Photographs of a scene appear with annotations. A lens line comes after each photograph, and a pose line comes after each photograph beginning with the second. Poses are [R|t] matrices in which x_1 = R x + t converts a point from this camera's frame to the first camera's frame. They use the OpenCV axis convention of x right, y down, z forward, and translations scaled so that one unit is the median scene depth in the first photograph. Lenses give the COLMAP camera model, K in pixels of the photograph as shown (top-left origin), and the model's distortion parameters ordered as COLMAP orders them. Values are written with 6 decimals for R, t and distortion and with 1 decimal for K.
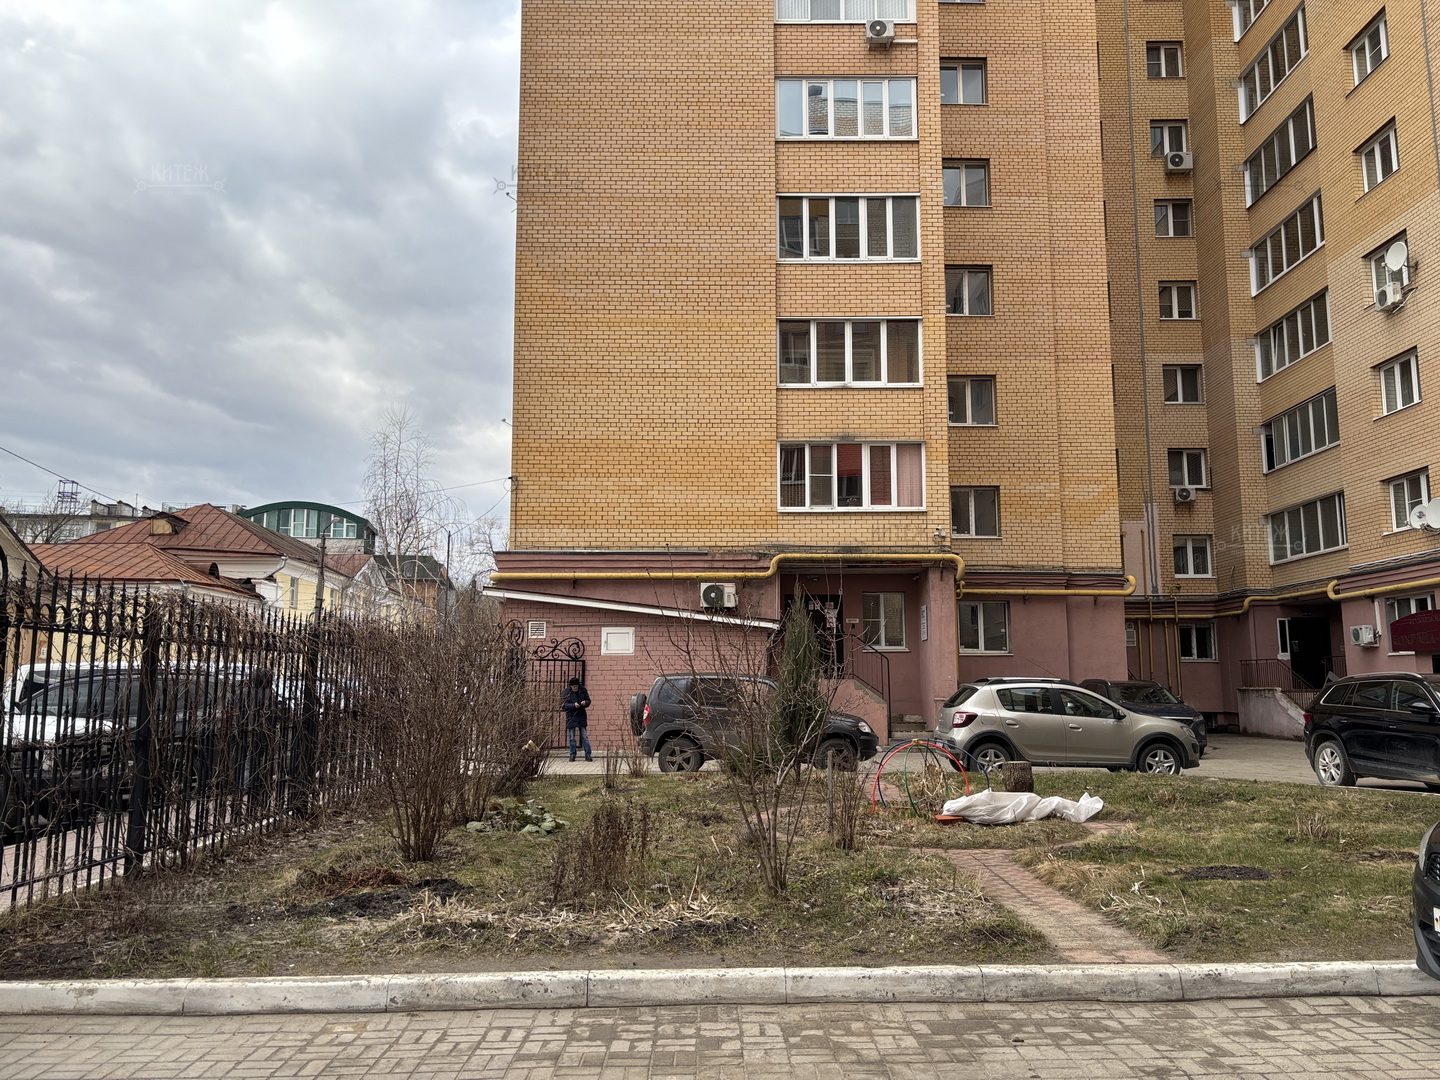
lens RADIAL K [[1088.5, 0, 714.0], [0, 1088.5, 537.3], [0, 0, 1]] dist [0.065102, -0.072904]
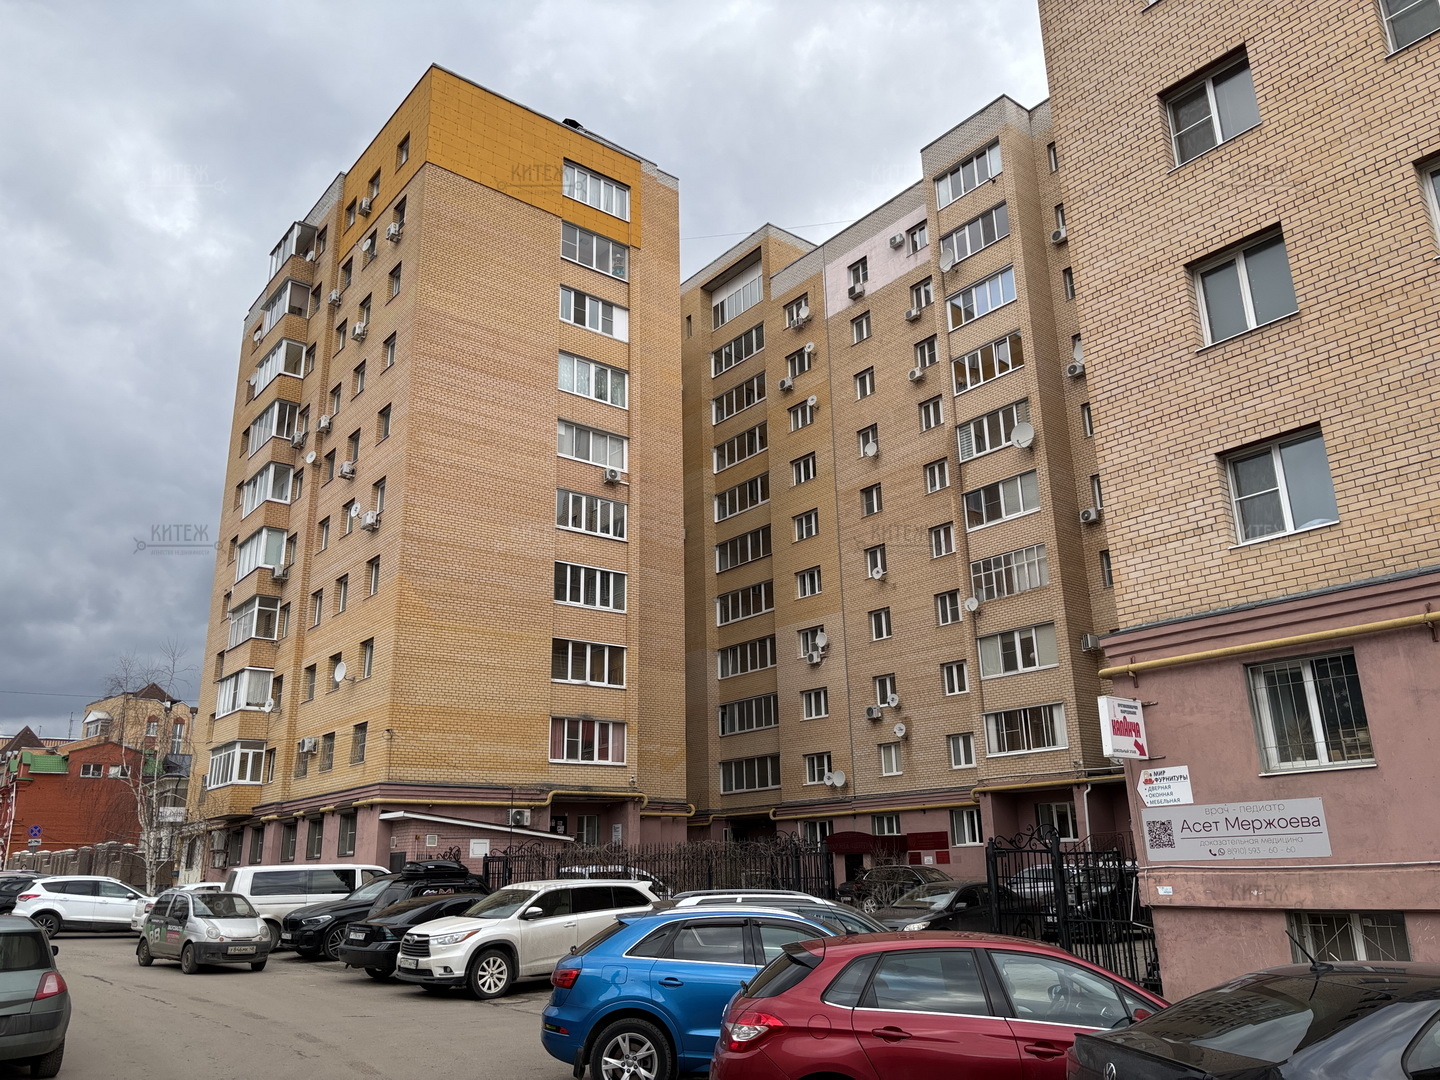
lens RADIAL K [[1088.5, 0, 711.8], [0, 1088.5, 529.0], [0, 0, 1]] dist [0.065102, -0.072904]
pose [[0.781135, 0.173382, 0.599805, -0.745101], [-0.072278, 0.979322, -0.188958, -0.069878], [-0.620164, 0.104249, 0.777514, -0.412779]]
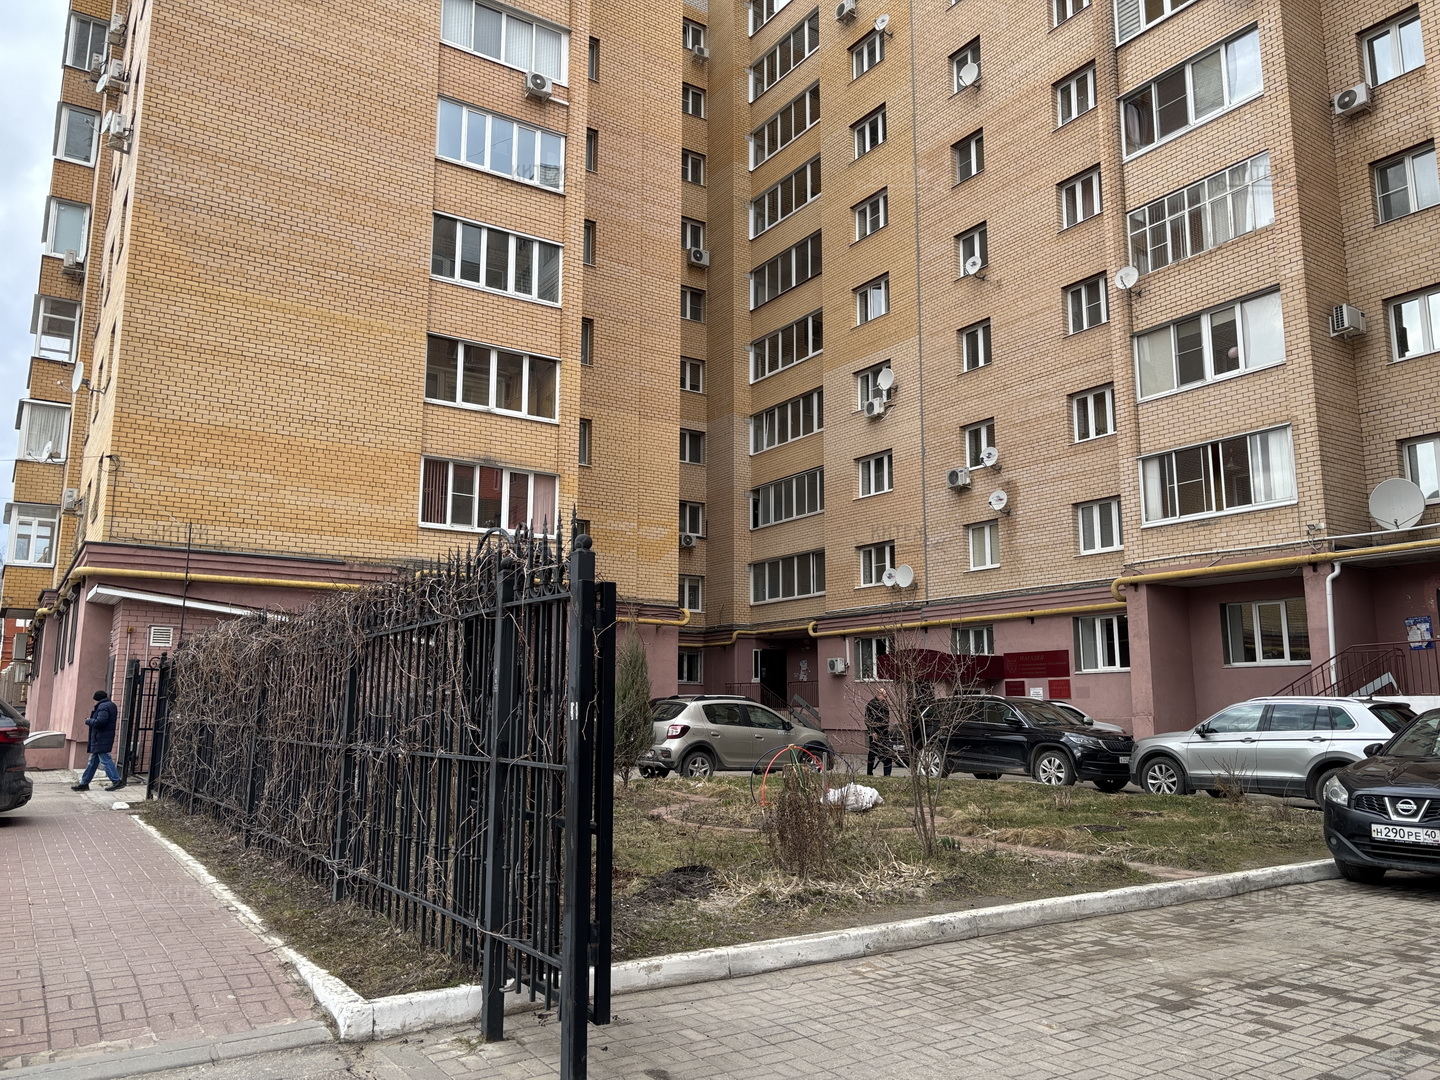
lens RADIAL K [[1088.5, 0, 720.8], [0, 1088.5, 536.9], [0, 0, 1]] dist [0.065102, -0.072904]
pose [[0.835175, 0.092467, 0.542156, -0.241428], [-0.082337, 0.995677, -0.042979, 0.005829], [-0.543786, -0.008744, 0.839178, 0.011689]]
